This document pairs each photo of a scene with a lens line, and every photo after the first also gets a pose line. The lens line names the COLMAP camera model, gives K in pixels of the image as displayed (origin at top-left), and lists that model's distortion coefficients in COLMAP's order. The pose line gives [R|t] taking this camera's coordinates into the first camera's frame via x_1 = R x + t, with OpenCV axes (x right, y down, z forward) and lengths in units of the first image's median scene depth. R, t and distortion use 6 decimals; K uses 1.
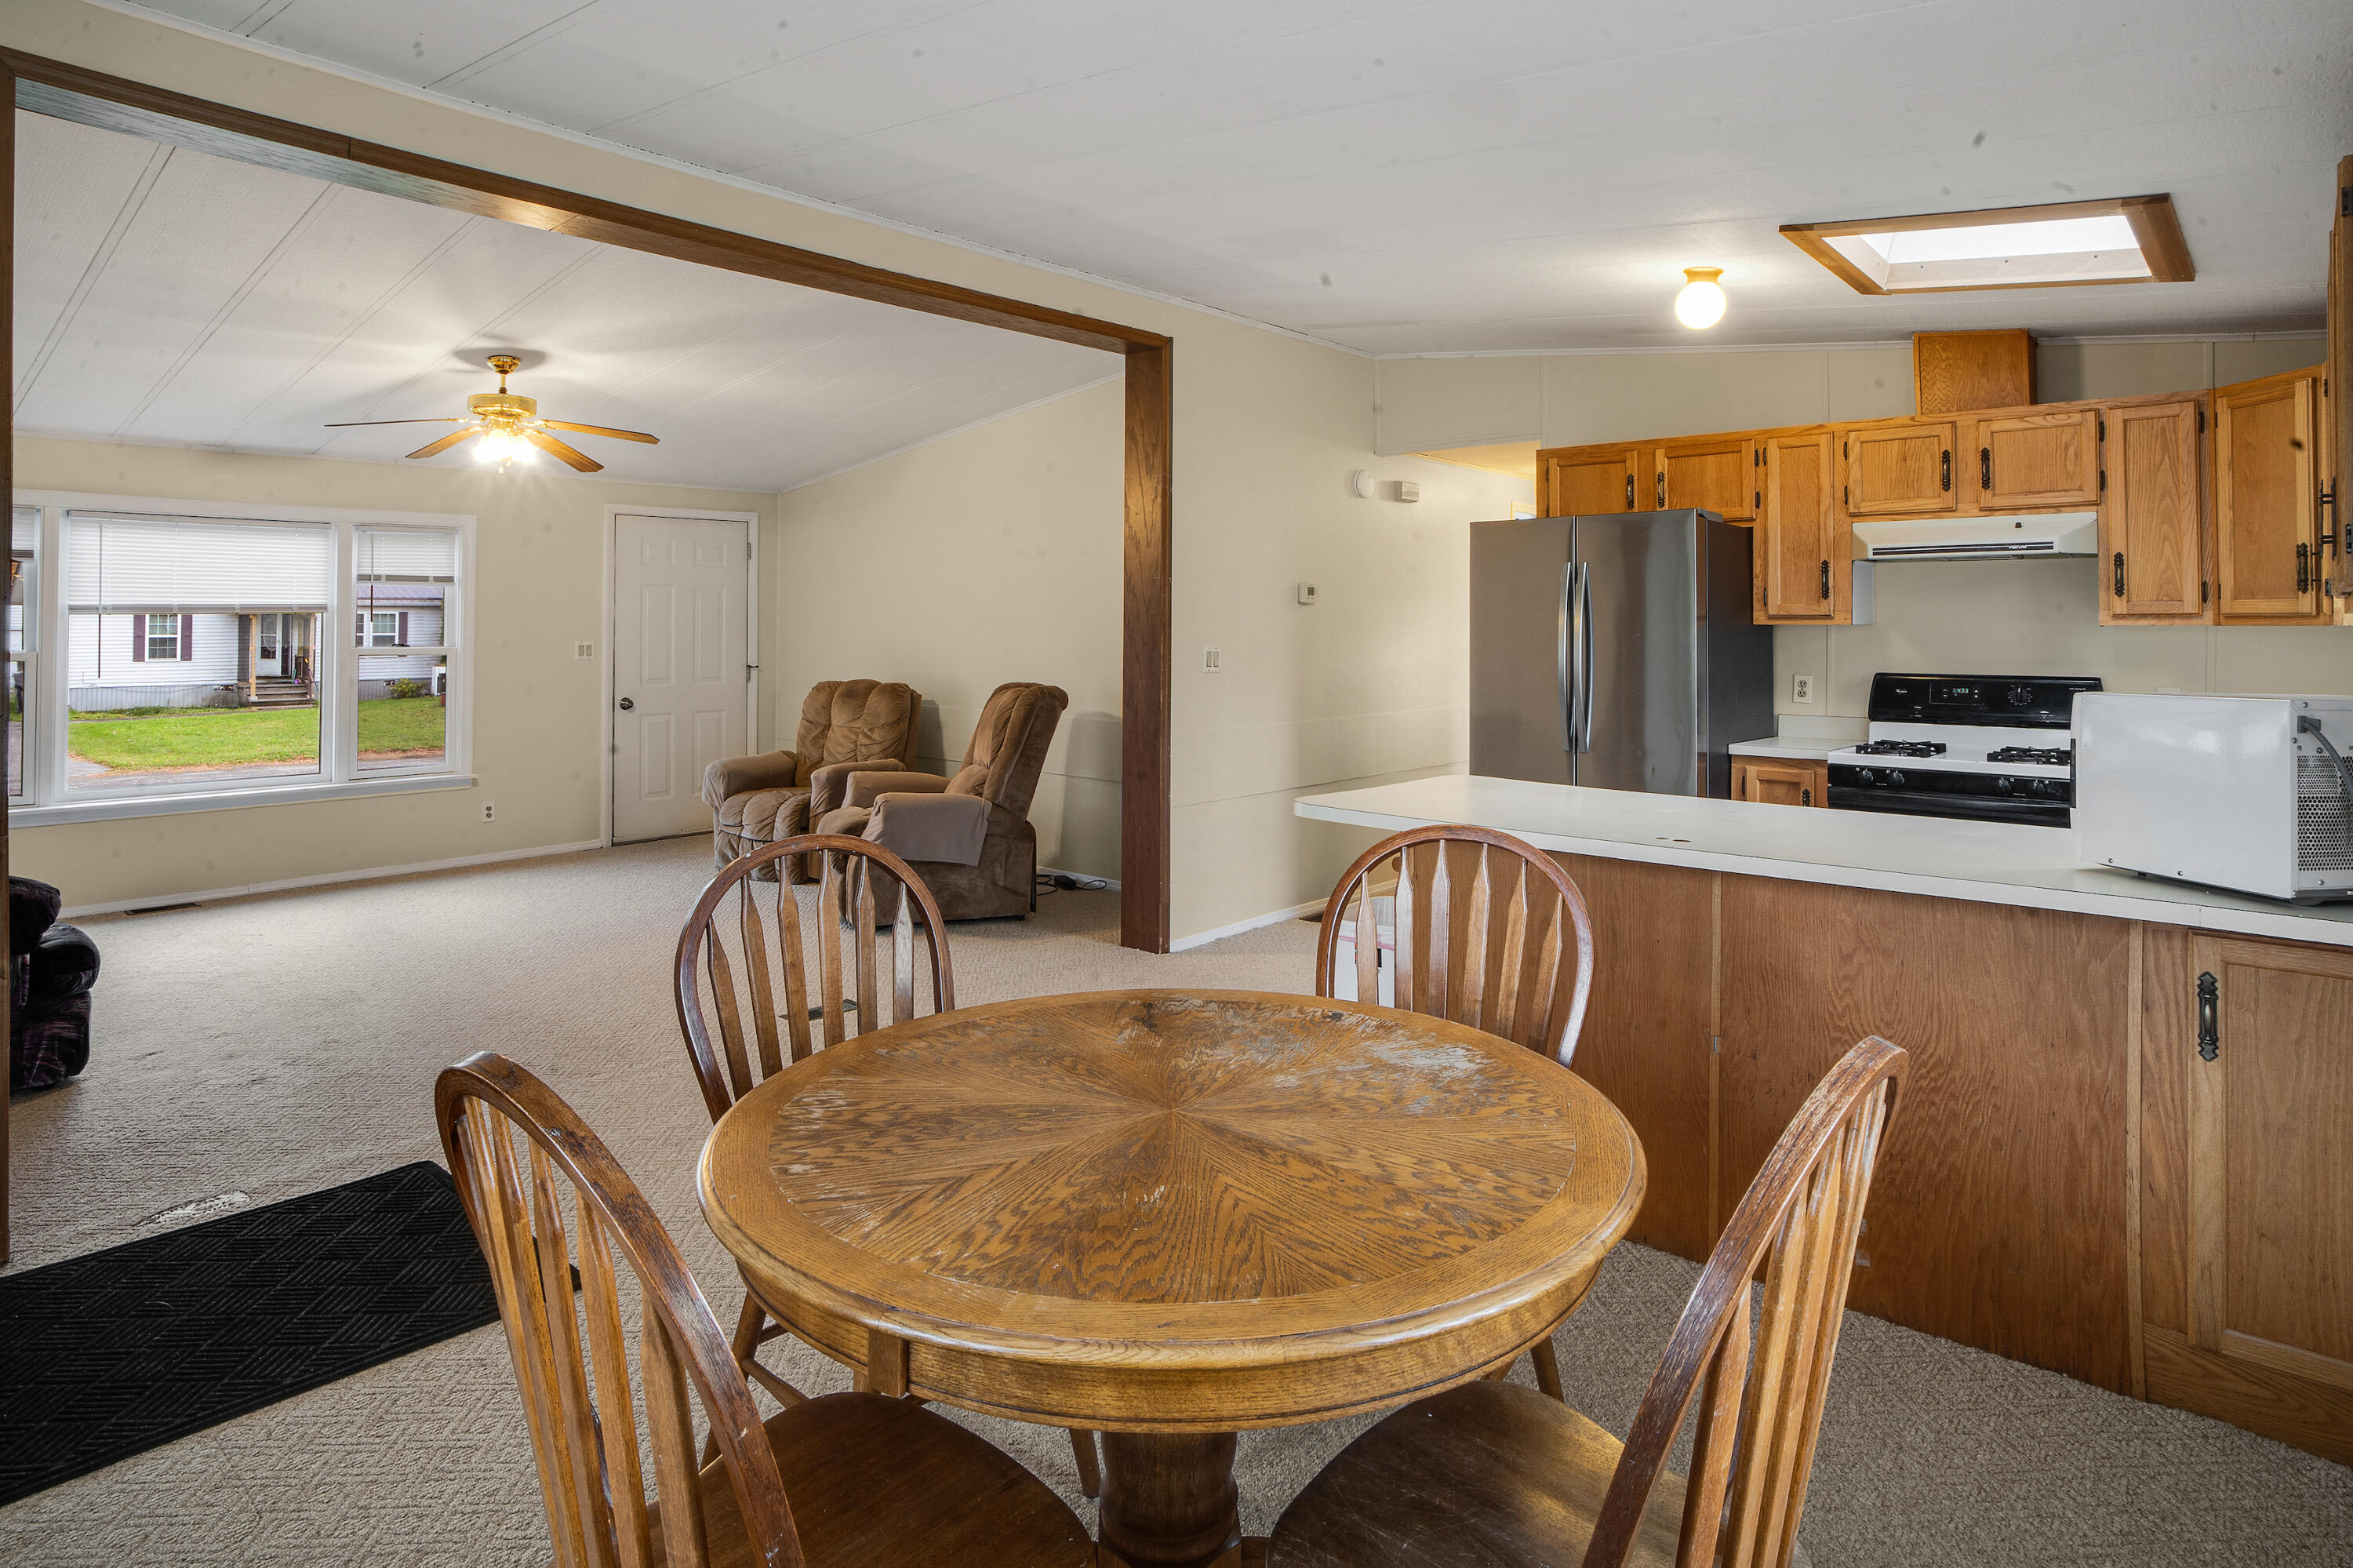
lens RADIAL K [[1323.7, 0, 1226.4], [0, 1323.7, 582.8], [0, 0, 1]] dist [-0.036965, 0.007987]
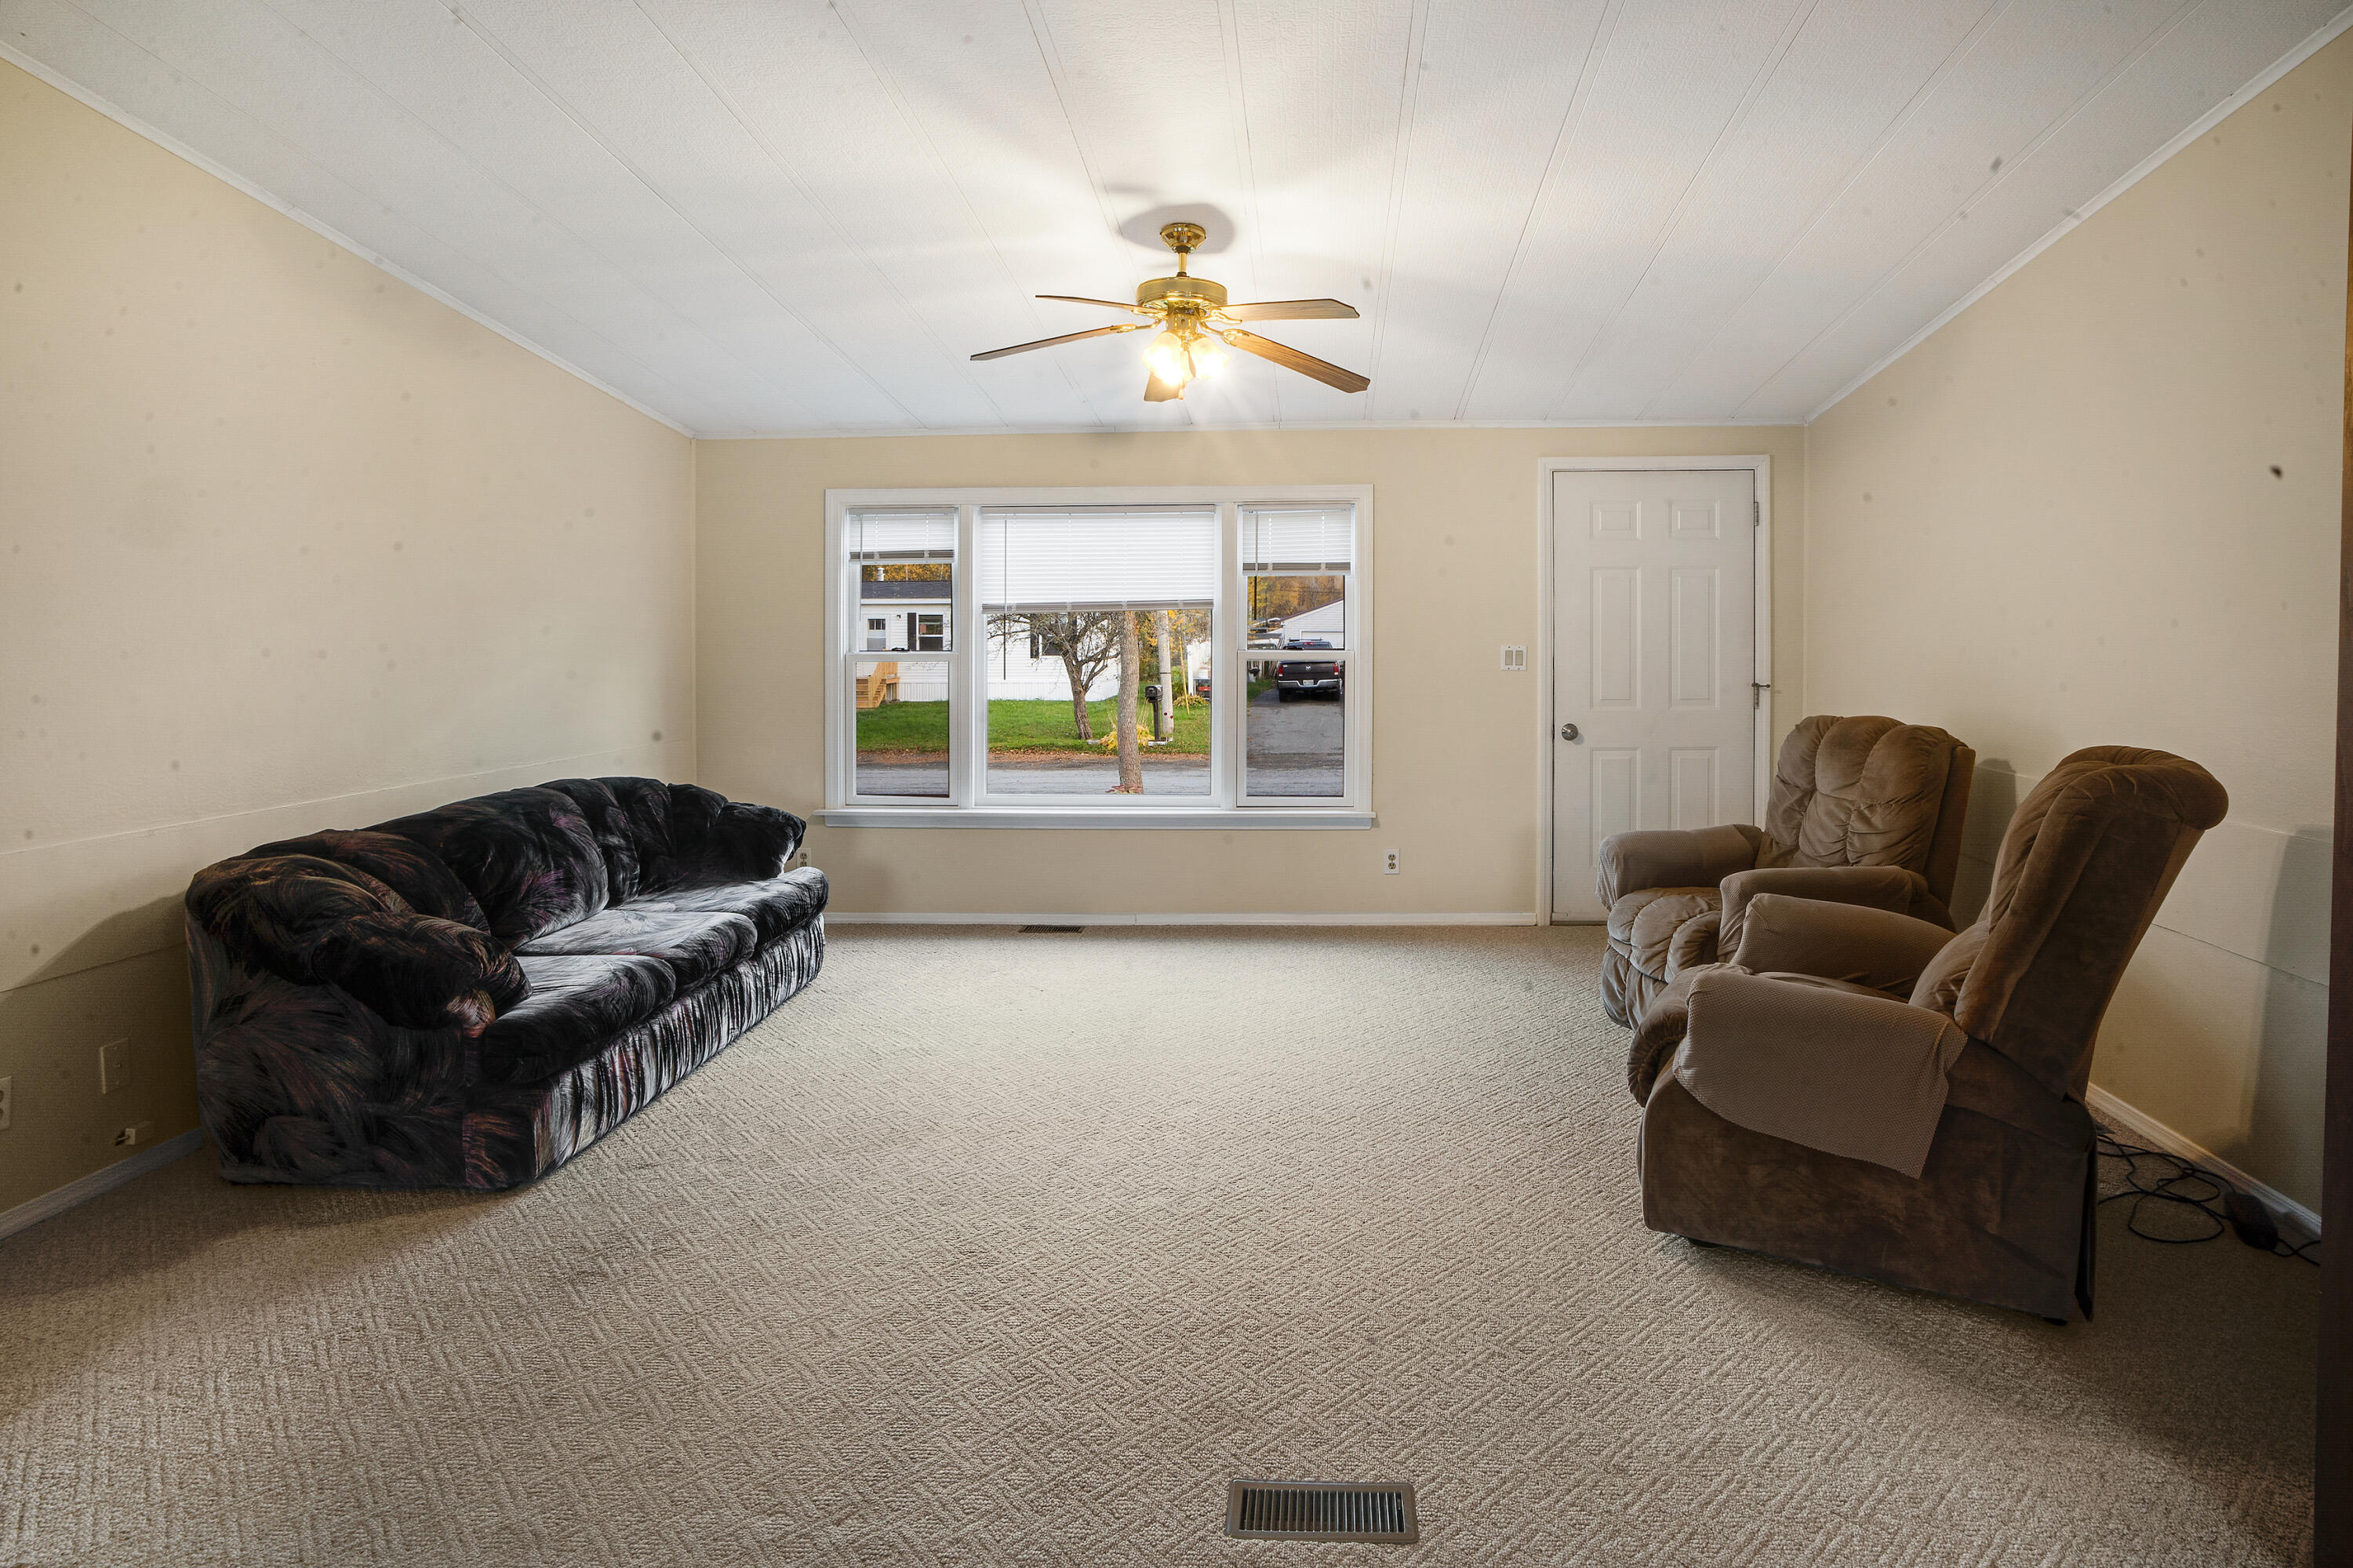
lens RADIAL K [[1323.7, 0, 1214.7], [0, 1323.7, 660.8], [0, 0, 1]] dist [-0.036965, 0.007987]
pose [[0.605392, 0.018769, -0.795706, 0.004669], [0.026739, 0.998678, 0.043901, 0.016435], [0.795478, -0.047854, 0.604090, 0.430797]]
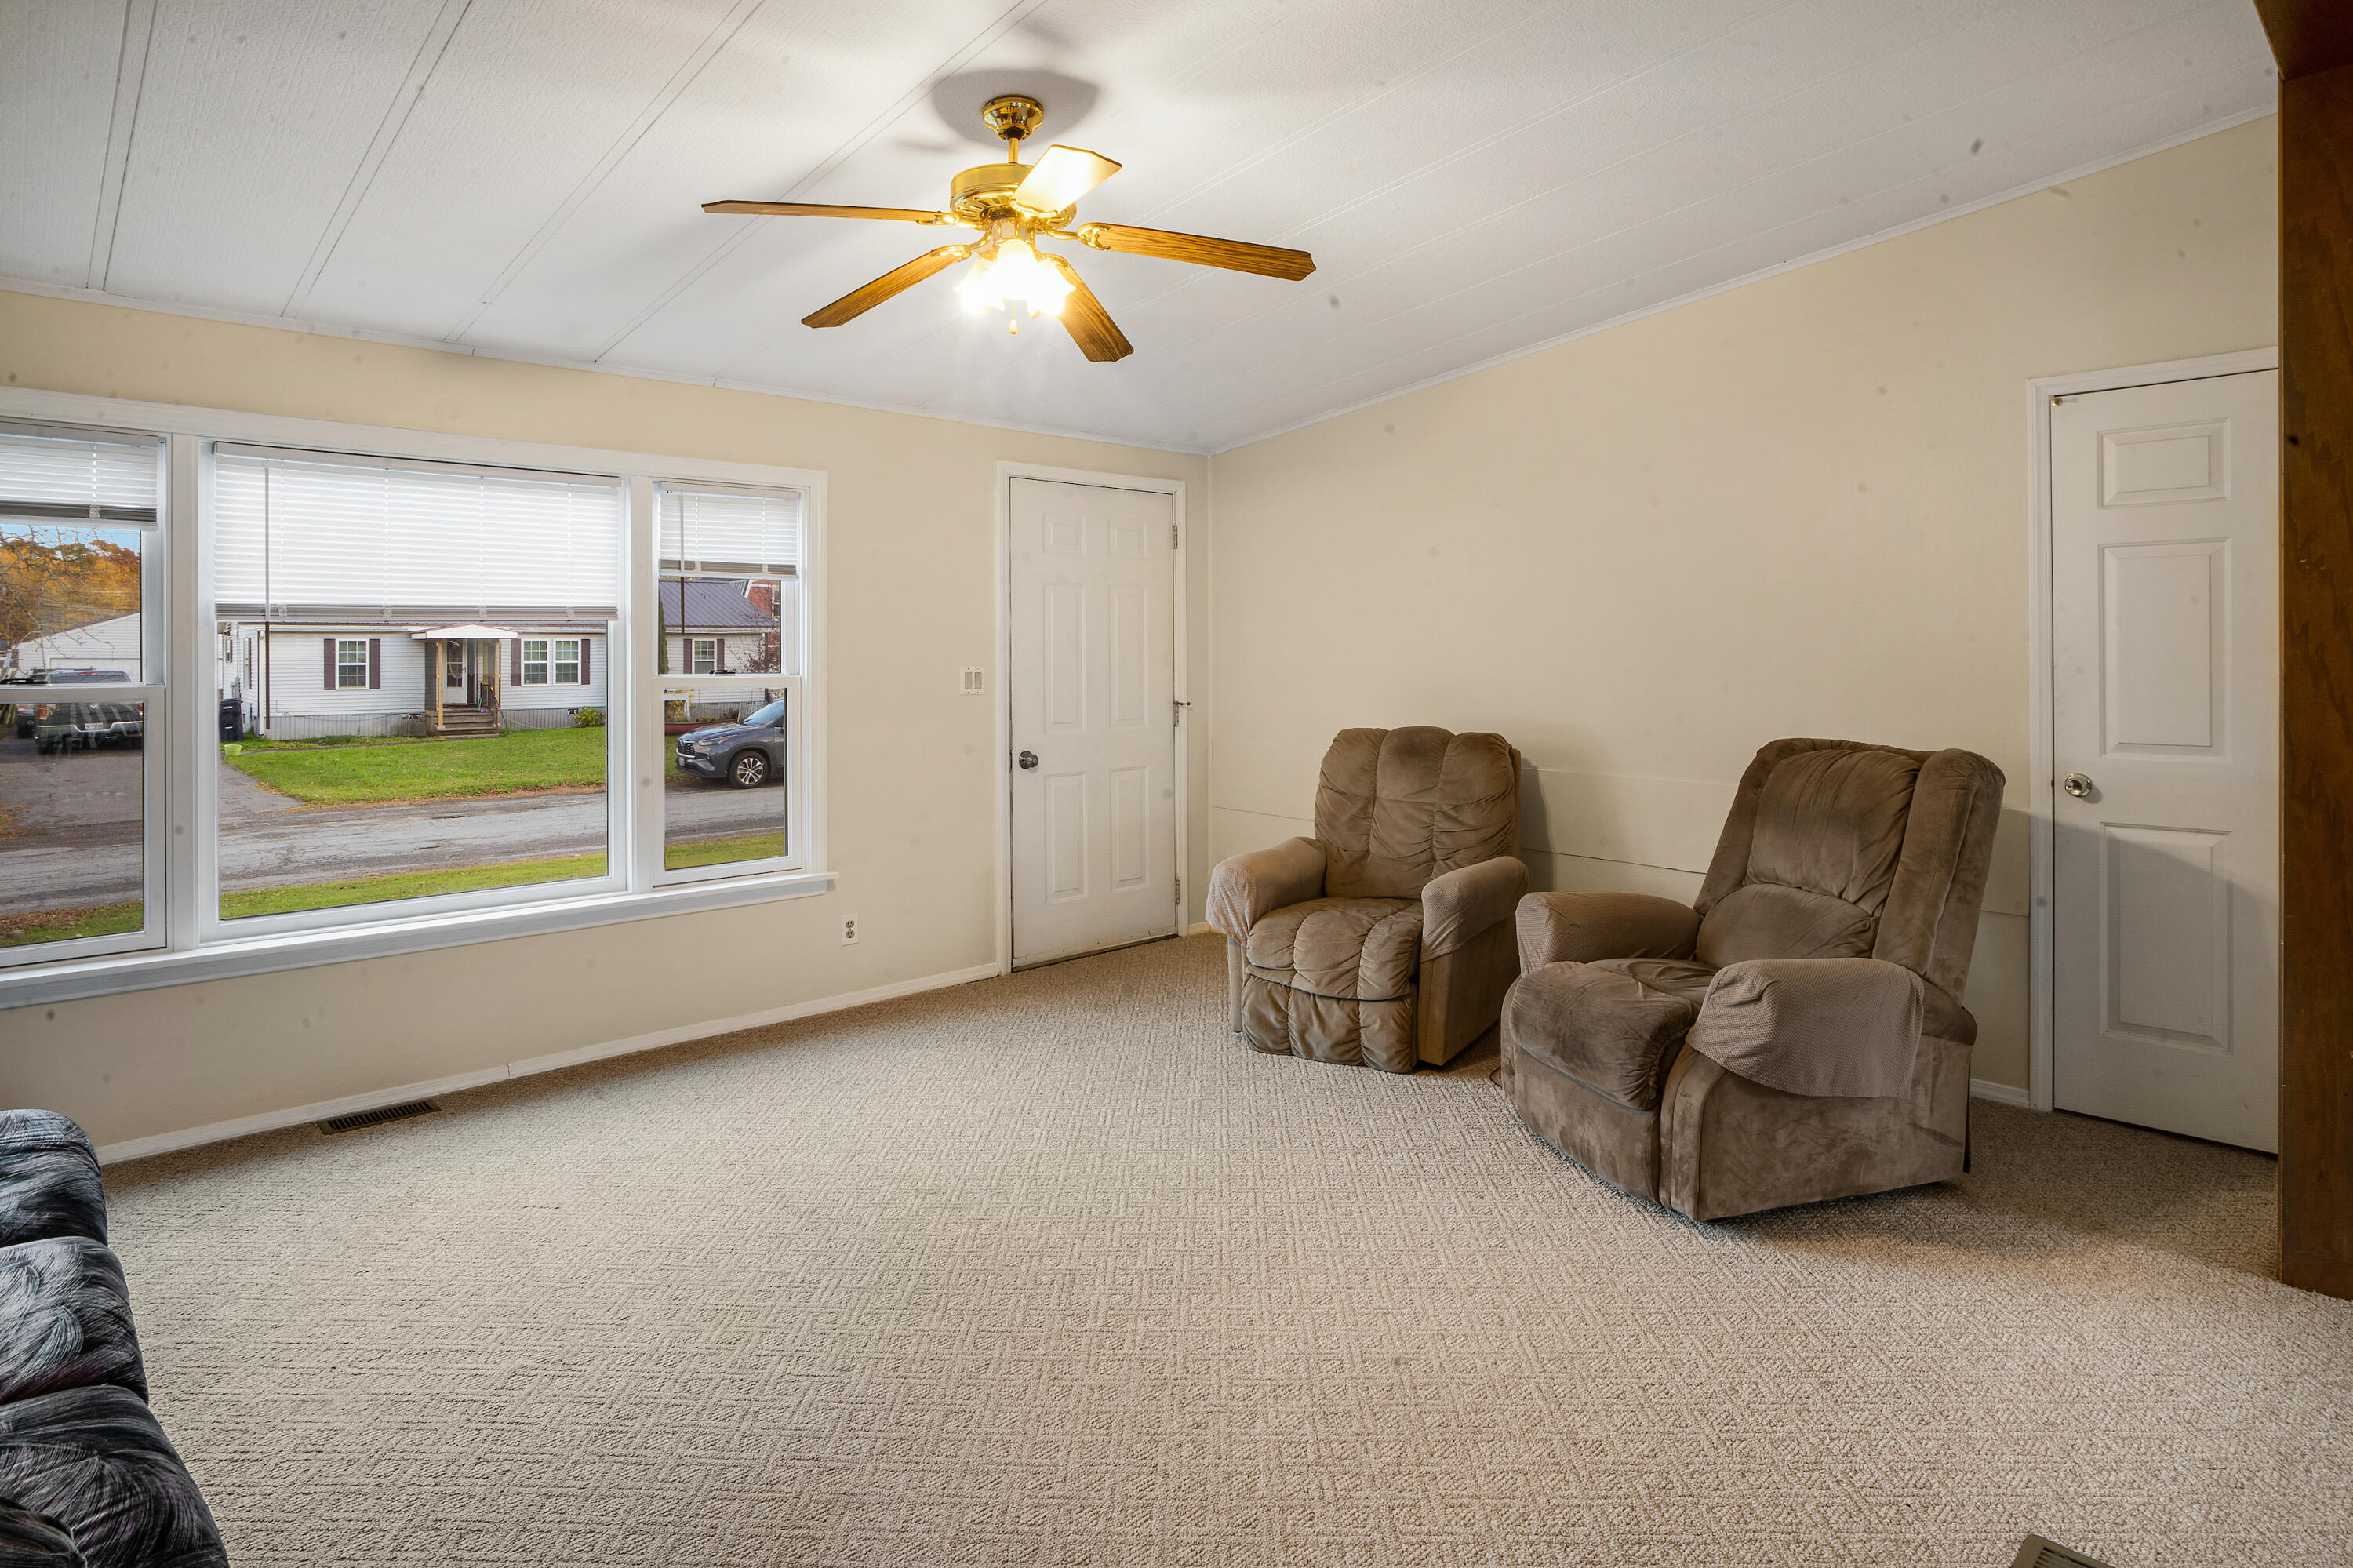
lens RADIAL K [[1323.7, 0, 1270.3], [0, 1323.7, 649.8], [0, 0, 1]] dist [-0.036965, 0.007987]
pose [[0.997432, -0.000061, -0.071615, -0.303447], [0.002147, 0.999576, 0.029051, 0.017548], [0.071583, -0.029130, 0.997009, 0.359589]]
